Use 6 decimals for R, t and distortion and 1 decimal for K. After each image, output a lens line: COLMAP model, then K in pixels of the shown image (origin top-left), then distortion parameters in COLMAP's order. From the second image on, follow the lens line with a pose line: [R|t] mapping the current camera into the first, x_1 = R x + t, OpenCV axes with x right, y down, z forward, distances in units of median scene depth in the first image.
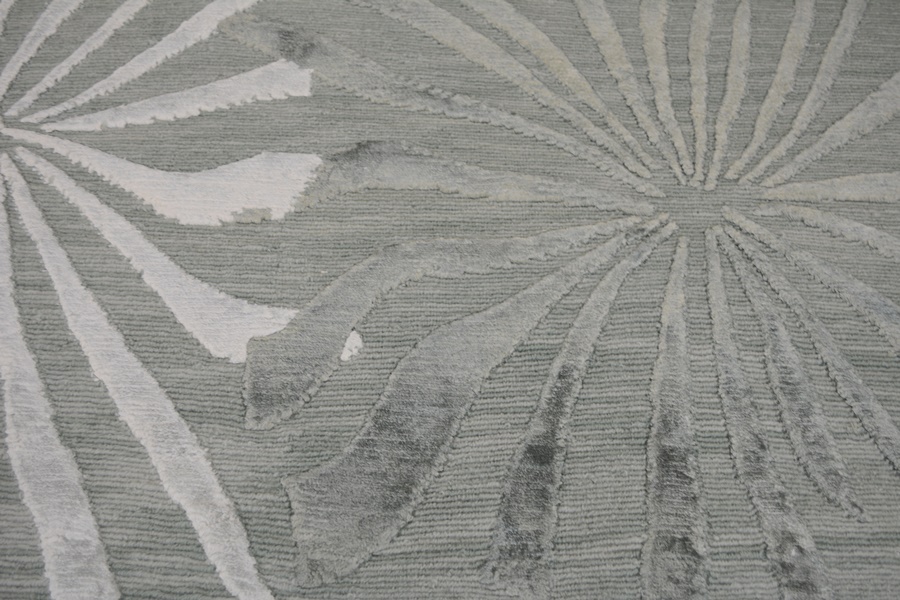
lens RADIAL K [[886.0, 0, 448.7], [0, 886.0, 306.2], [0, 0, 1]] dist [-0.063308, 0.000000]
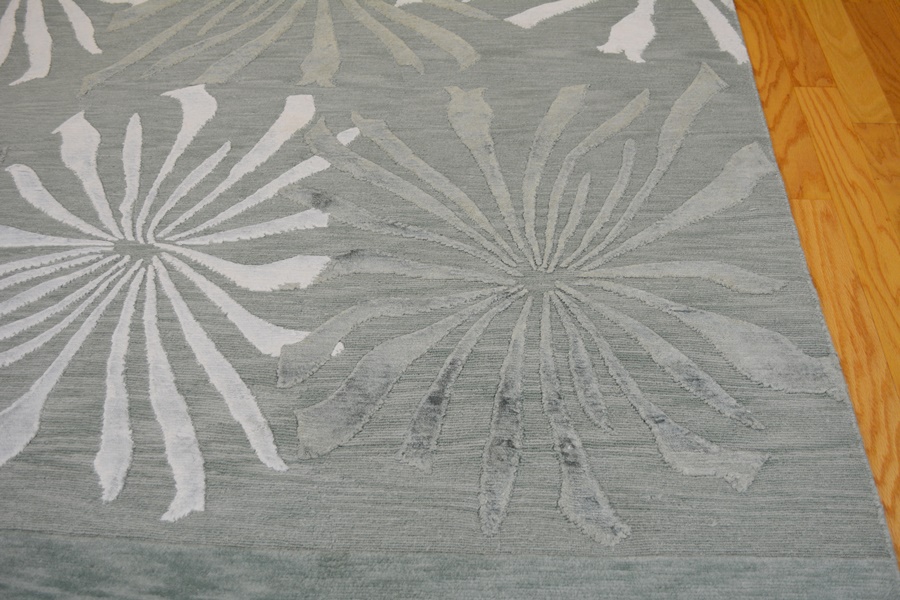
lens RADIAL K [[886.0, 0, 449.0], [0, 886.0, 299.2], [0, 0, 1]] dist [-0.063308, 0.000000]
pose [[0.997198, -0.004377, -0.074679, 0.250049], [-0.014252, 0.968885, -0.247099, 0.385776], [0.073437, 0.247471, 0.966108, -0.751976]]
